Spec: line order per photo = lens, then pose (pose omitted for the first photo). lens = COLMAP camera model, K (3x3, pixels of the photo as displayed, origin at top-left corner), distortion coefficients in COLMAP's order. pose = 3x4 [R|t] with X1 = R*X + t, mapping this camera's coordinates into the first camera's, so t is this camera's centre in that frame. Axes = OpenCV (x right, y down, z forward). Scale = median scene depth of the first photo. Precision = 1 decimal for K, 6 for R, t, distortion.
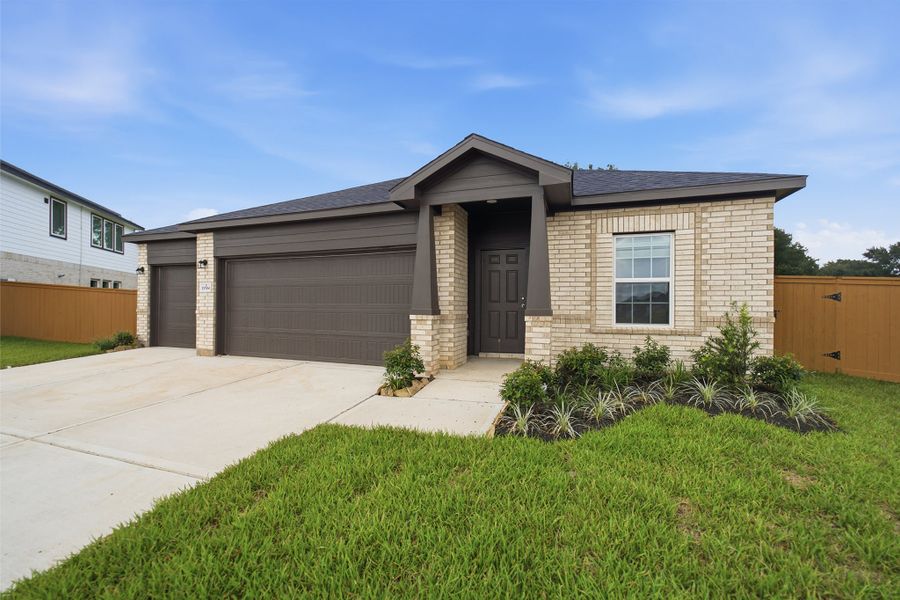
lens RADIAL K [[374.2, 0, 448.5], [0, 374.2, 304.9], [0, 0, 1]] dist [-0.009256, 0.005074]
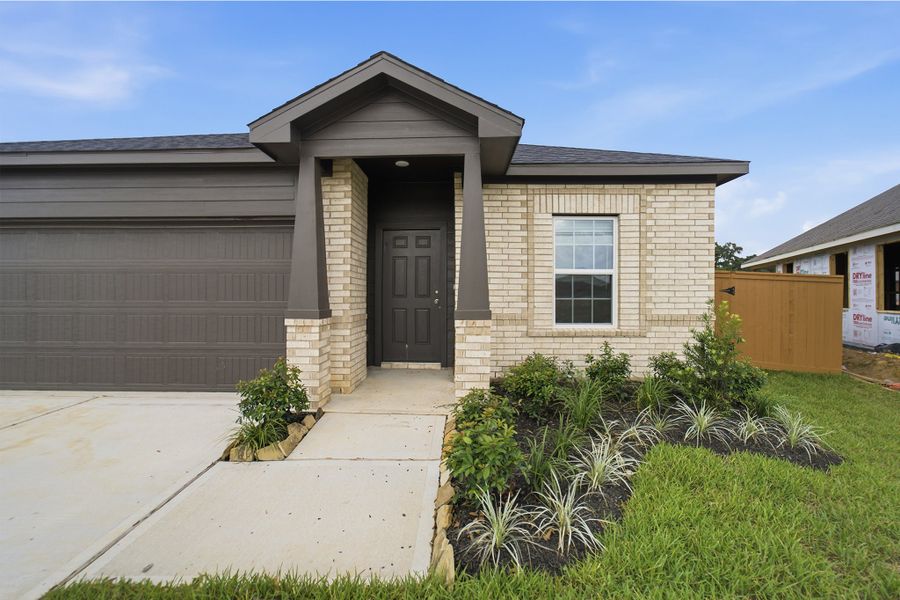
lens RADIAL K [[374.2, 0, 446.0], [0, 374.2, 295.3], [0, 0, 1]] dist [-0.009256, 0.005074]
pose [[0.956721, -0.003626, 0.290983, -0.021371], [0.002251, 0.999985, 0.005062, -0.018788], [-0.290997, -0.004187, 0.956715, 0.289080]]
